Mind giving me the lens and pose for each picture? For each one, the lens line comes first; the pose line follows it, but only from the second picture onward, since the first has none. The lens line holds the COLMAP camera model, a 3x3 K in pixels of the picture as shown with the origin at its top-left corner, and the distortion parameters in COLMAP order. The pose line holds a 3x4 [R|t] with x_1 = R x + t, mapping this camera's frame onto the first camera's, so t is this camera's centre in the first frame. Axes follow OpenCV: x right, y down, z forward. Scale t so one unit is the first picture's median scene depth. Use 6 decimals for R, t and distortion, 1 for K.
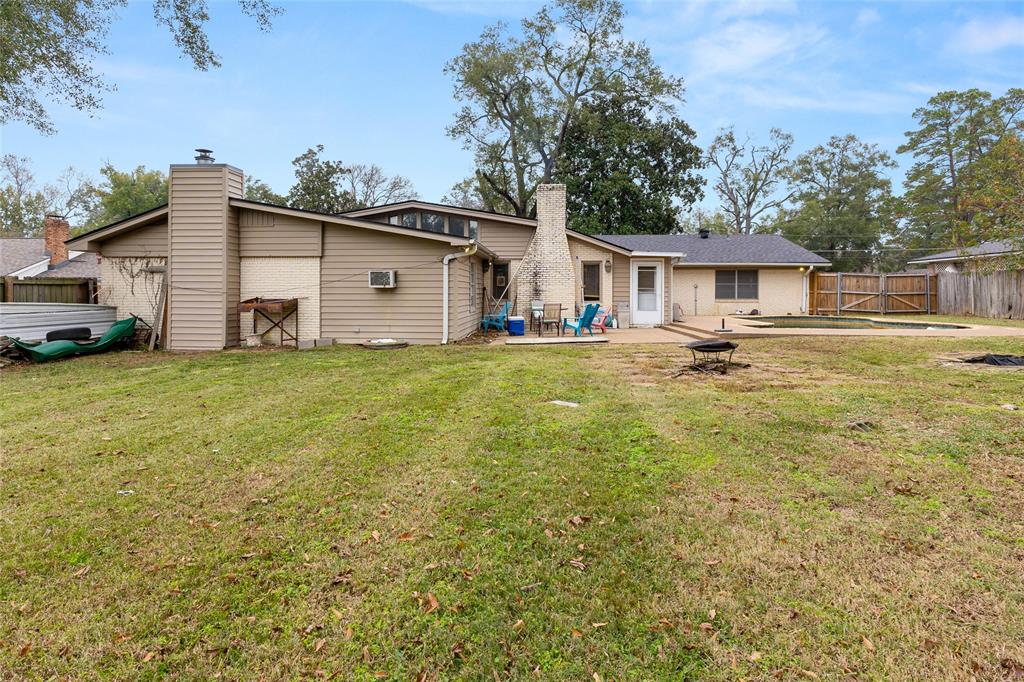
lens RADIAL K [[537.4, 0, 508.8], [0, 537.4, 297.6], [0, 0, 1]] dist [0.002492, 0.000560]
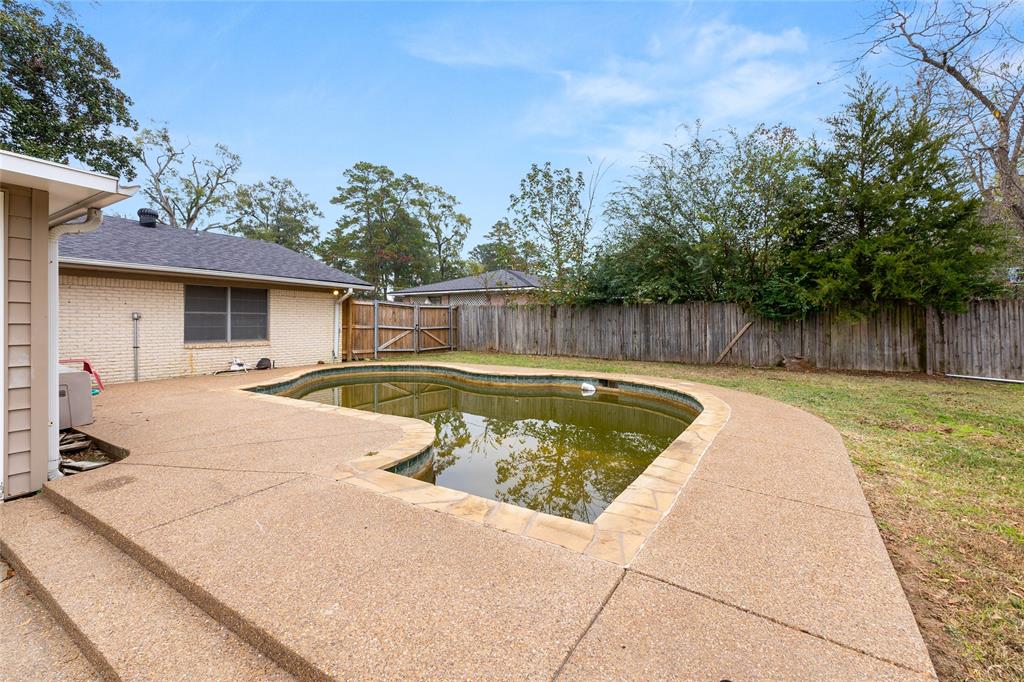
lens RADIAL K [[441.4, 0, 512.3], [0, 441.4, 322.9], [0, 0, 1]] dist [0.002830, -0.000515]
pose [[0.472003, -0.000051, 0.881597, 0.064276], [0.003233, 0.999993, -0.001674, -0.005260], [-0.881591, 0.003640, 0.472000, 0.207452]]
